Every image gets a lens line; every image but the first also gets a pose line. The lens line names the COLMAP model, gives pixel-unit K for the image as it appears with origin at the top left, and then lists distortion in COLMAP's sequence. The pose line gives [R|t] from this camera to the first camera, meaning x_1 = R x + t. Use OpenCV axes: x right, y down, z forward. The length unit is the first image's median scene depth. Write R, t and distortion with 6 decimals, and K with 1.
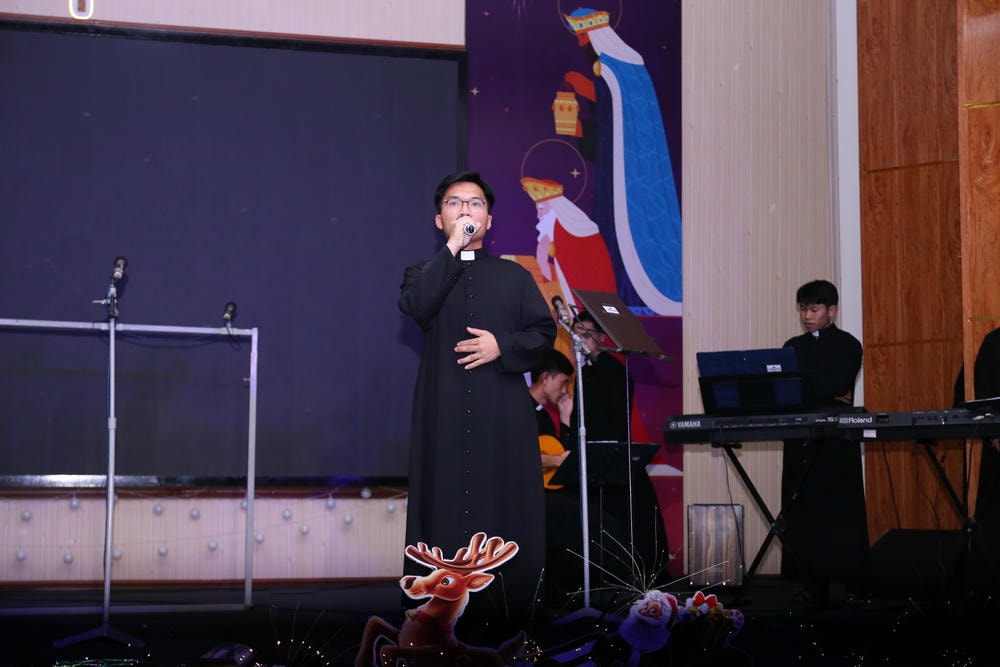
lens RADIAL K [[1690.6, 0, 497.9], [0, 1690.6, 330.9], [0, 0, 1]] dist [0.109260, 0.000000]
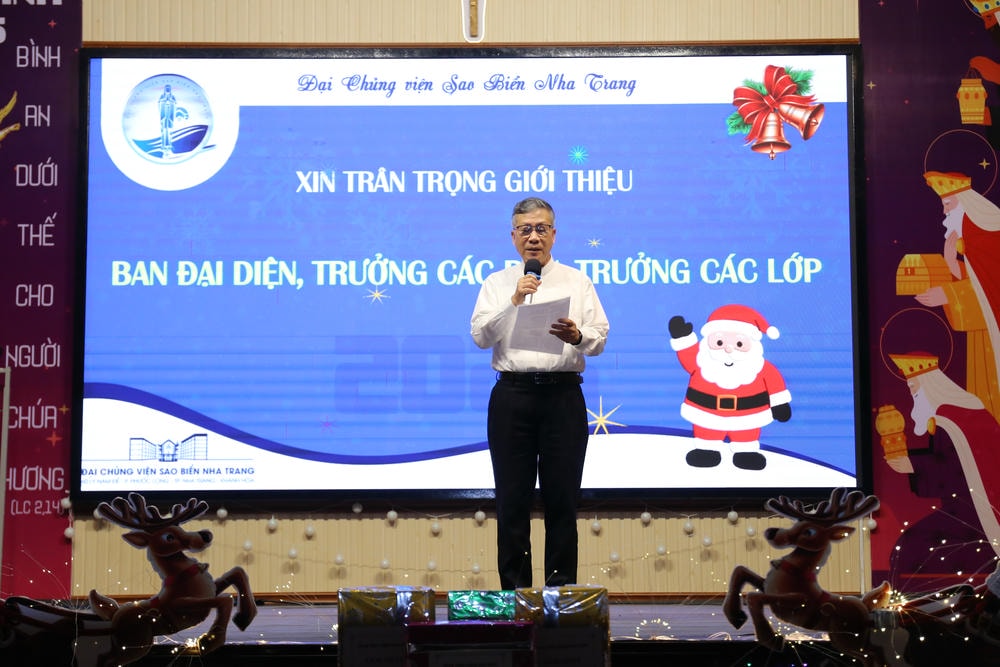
lens RADIAL K [[1882.1, 0, 499.9], [0, 1882.1, 342.0], [0, 0, 1]] dist [0.146871, 0.000000]
pose [[0.971112, -0.036992, -0.235739, 0.030242], [0.031519, 0.999140, -0.026942, 0.025793], [0.236533, 0.018734, 0.971443, -0.087428]]
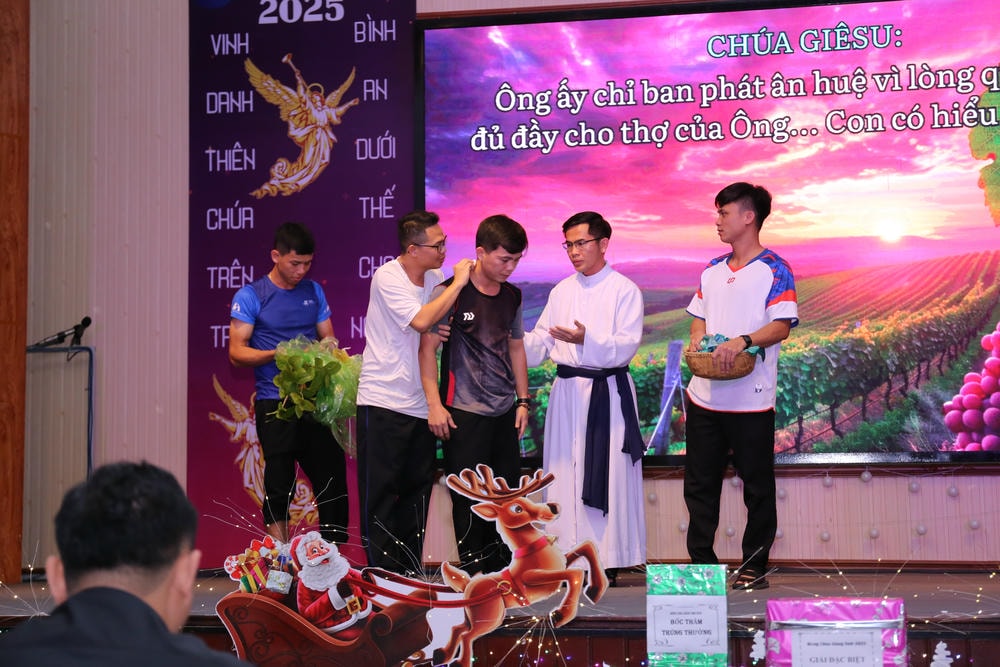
lens RADIAL K [[1882.1, 0, 498.1], [0, 1882.1, 341.9], [0, 0, 1]] dist [0.146871, 0.000000]
pose [[0.913852, -0.053853, -0.402461, 0.020042], [0.052649, 0.998514, -0.014062, 0.024139], [0.402621, -0.008338, 0.915329, -0.071034]]
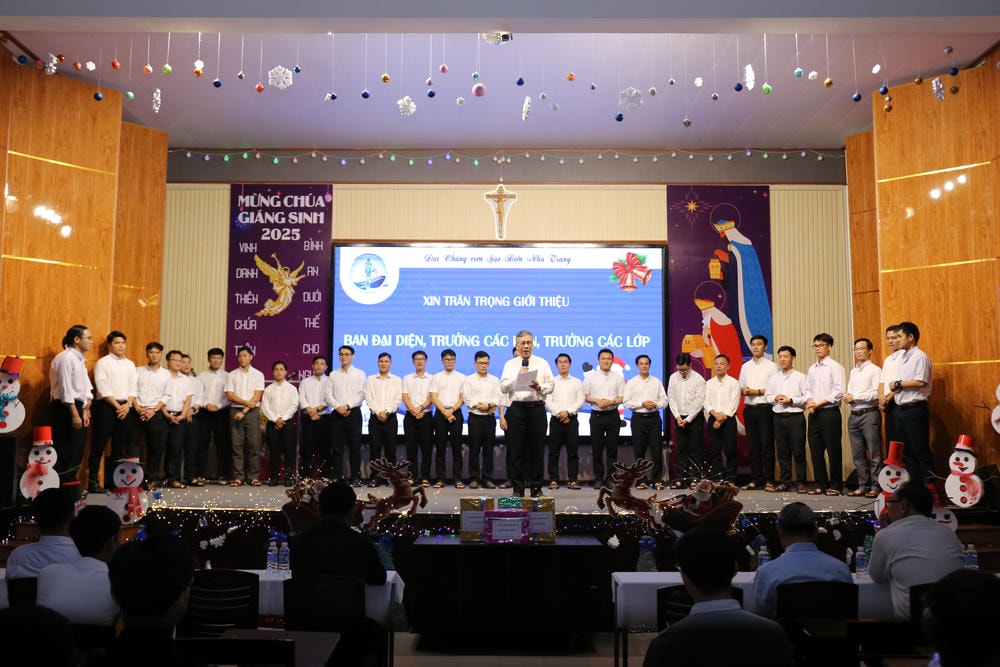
lens RADIAL K [[1019.6, 0, 496.5], [0, 1019.6, 328.6], [0, 0, 1]] dist [-0.024169, 0.000000]
pose [[0.970415, -0.024027, -0.240243, 0.081848], [0.020785, 0.999656, -0.016019, -0.036897], [0.240545, 0.010551, 0.970581, -0.346859]]
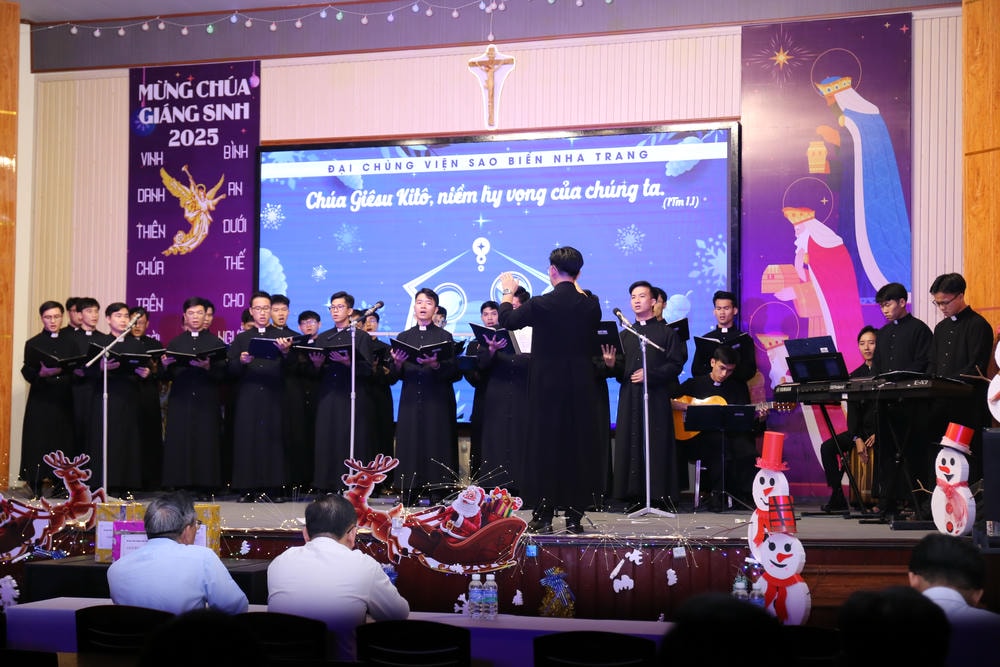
lens RADIAL K [[1664.7, 0, 506.8], [0, 1664.7, 341.9], [0, 0, 1]] dist [0.091574, 0.000000]
pose [[0.843046, -0.023824, -0.537314, 0.555400], [0.044686, 0.998667, 0.025832, -0.026947], [0.535982, -0.045788, 0.842987, -0.271011]]
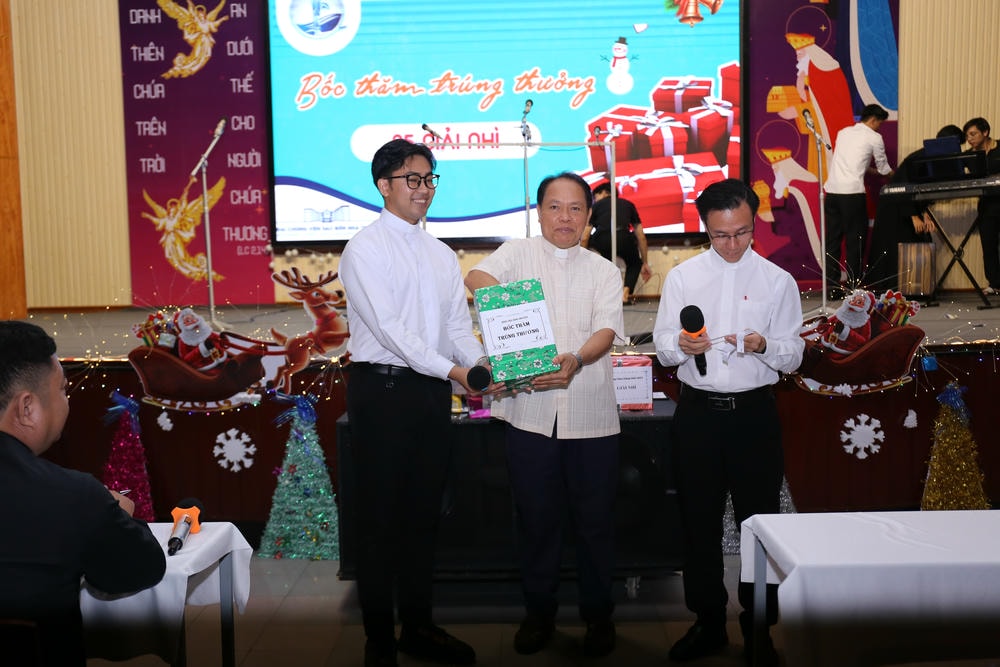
lens RADIAL K [[1049.1, 0, 494.8], [0, 1049.1, 329.1], [0, 0, 1]] dist [0.006492, 0.000000]
pose [[0.963573, -0.005405, -0.267390, 0.012659], [0.049893, 0.985877, 0.159869, 0.007519], [0.262749, -0.167386, 0.950234, -0.014300]]
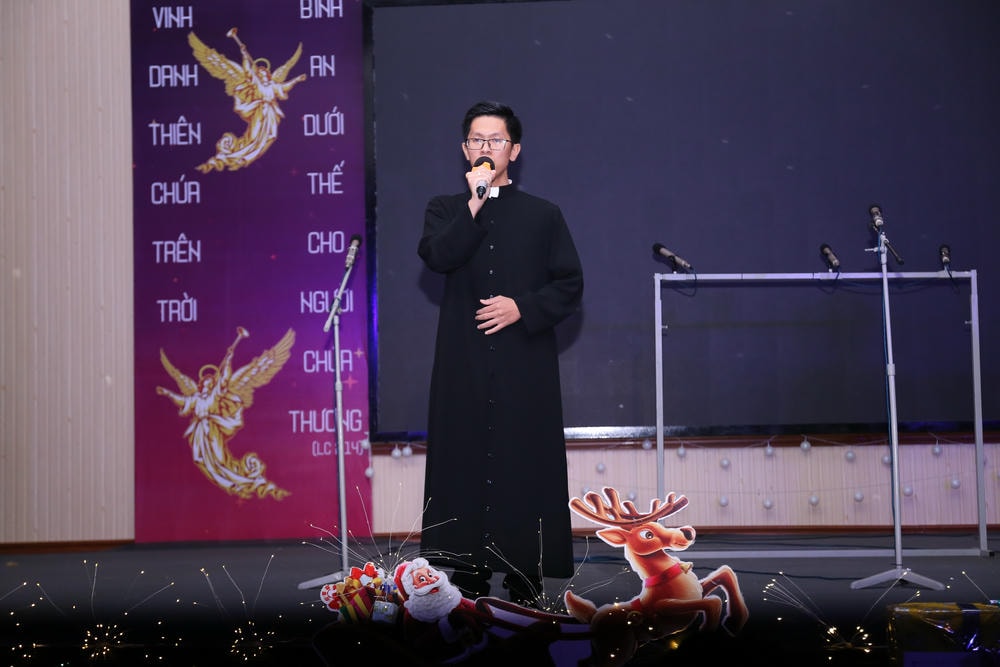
lens RADIAL K [[1688.8, 0, 491.7], [0, 1688.8, 334.1], [0, 0, 1]] dist [0.116039, 0.000000]
pose [[0.955006, -0.044503, -0.293227, -0.097873], [0.053628, 0.998293, 0.023149, -0.001770], [0.291696, -0.037832, 0.955762, -0.021066]]
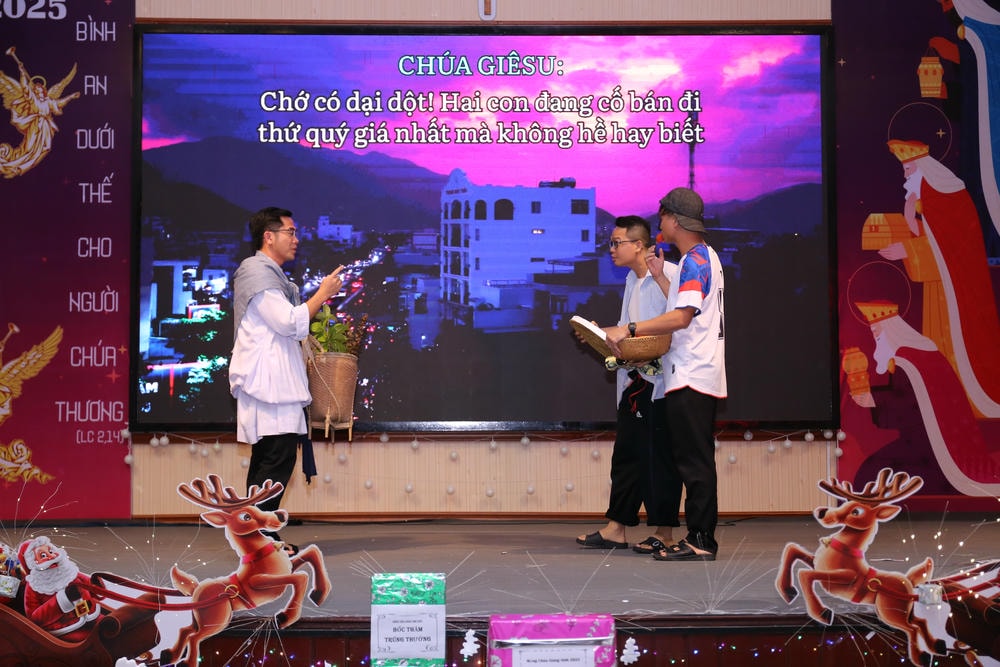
lens RADIAL K [[1550.6, 0, 499.0], [0, 1550.6, 335.0], [0, 0, 1]] dist [0.090808, 0.000000]
pose [[0.976499, -0.022430, -0.214353, -0.017451], [0.028567, 0.999265, 0.025576, 0.000003], [0.213621, -0.031098, 0.976421, -0.017524]]
